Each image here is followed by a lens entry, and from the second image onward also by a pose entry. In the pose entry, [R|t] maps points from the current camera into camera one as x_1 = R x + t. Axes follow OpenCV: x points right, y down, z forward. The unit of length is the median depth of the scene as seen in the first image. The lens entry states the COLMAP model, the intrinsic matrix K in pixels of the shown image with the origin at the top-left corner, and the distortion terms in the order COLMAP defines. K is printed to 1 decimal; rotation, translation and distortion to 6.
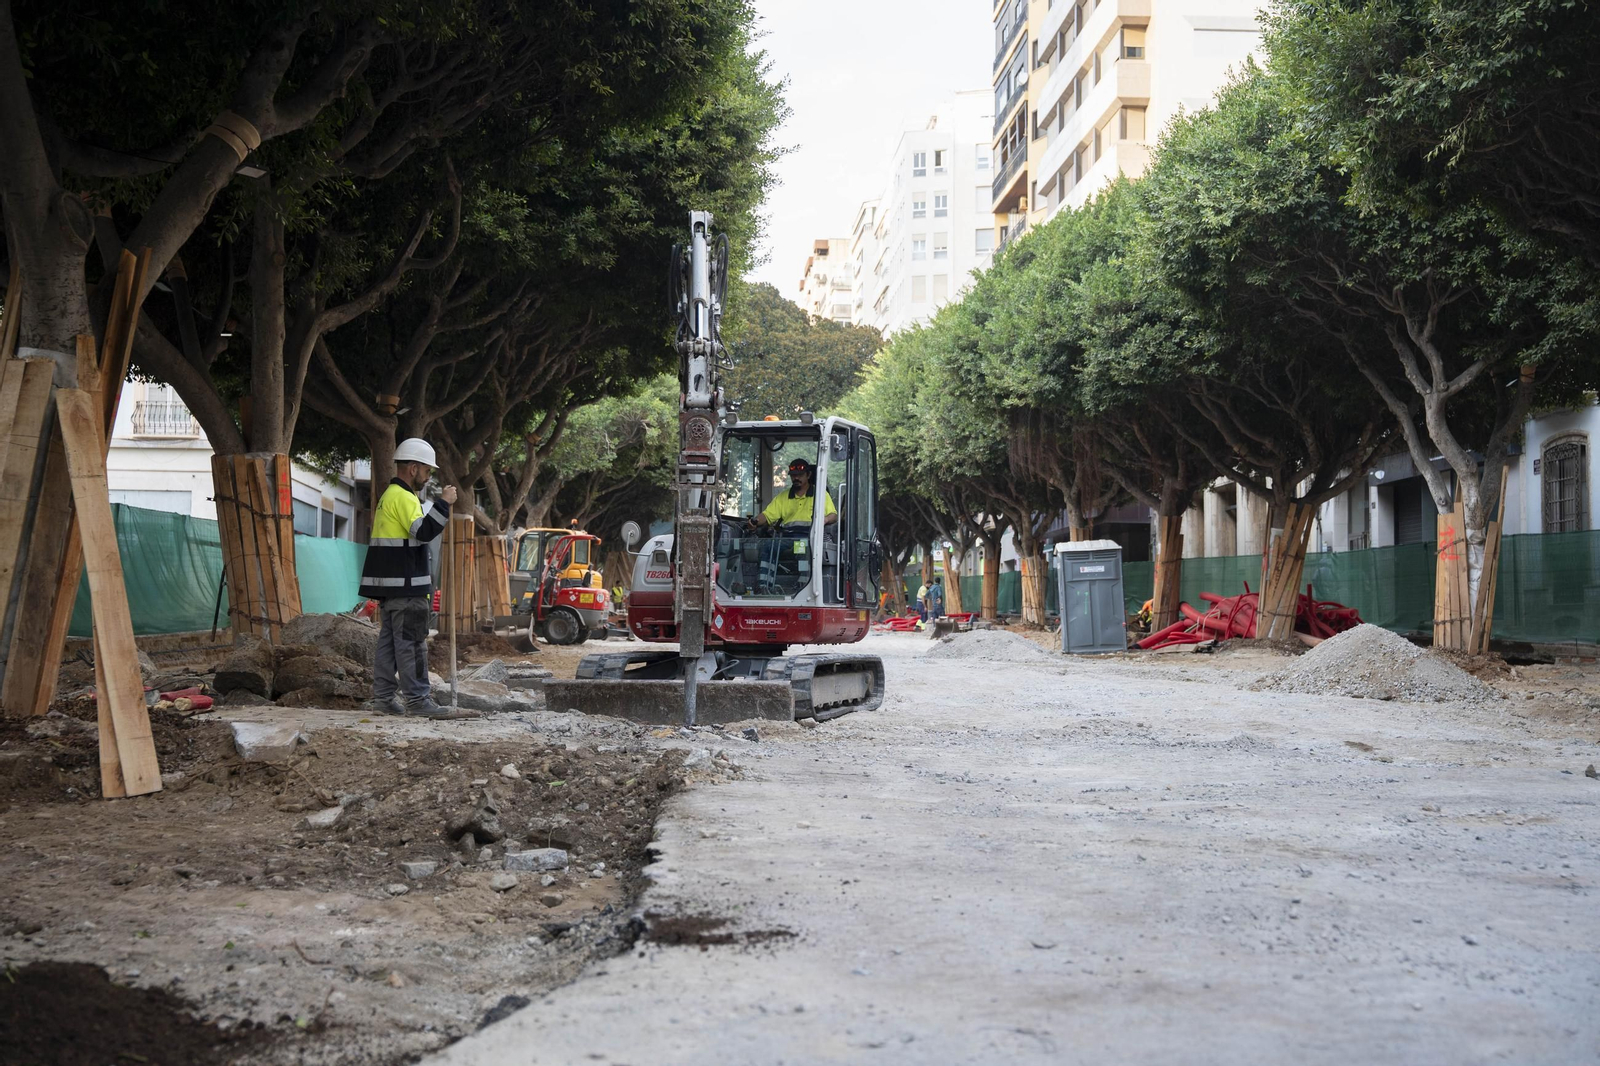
lens RADIAL K [[1722.3, 0, 715.7], [0, 1722.3, 535.1], [0, 0, 1]] dist [0.012095, 0.388386]
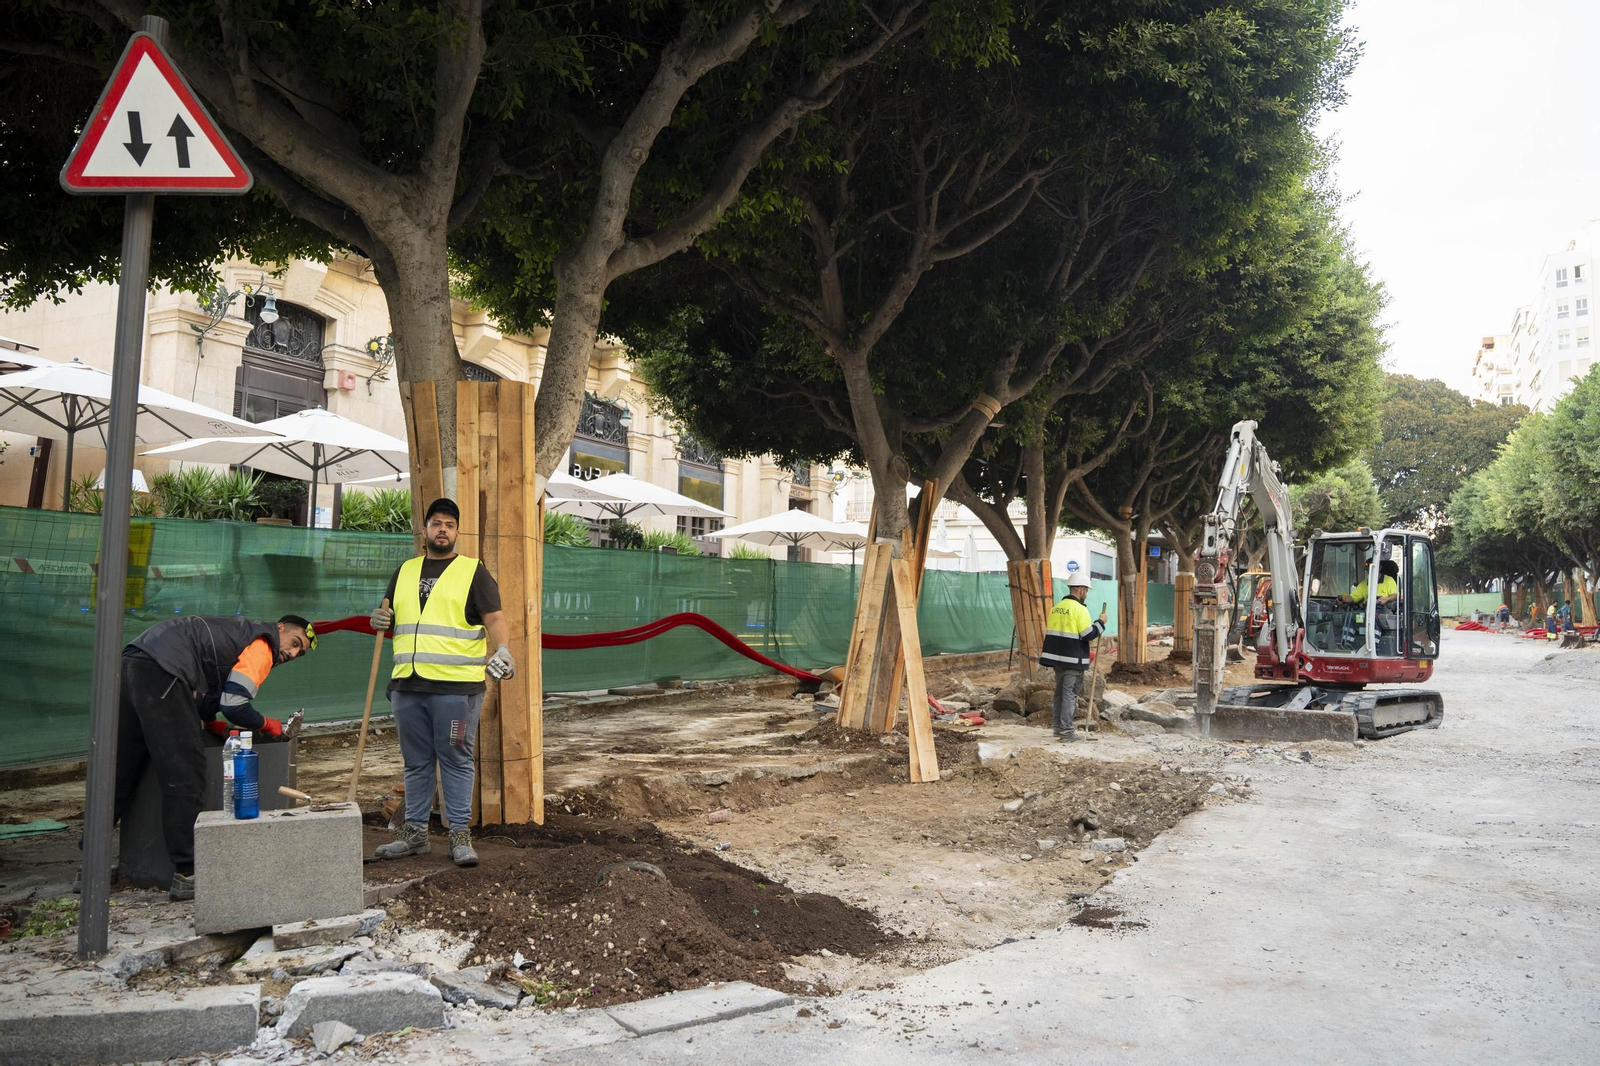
lens RADIAL K [[1122.2, 0, 800.9], [0, 1122.2, 518.4], [0, 0, 1]] dist [-0.132456, 0.109883]
pose [[0.869313, -0.042616, -0.492422, 0.079836], [0.023136, 0.998692, -0.045587, -0.043209], [0.493721, 0.028237, 0.869162, -0.066071]]
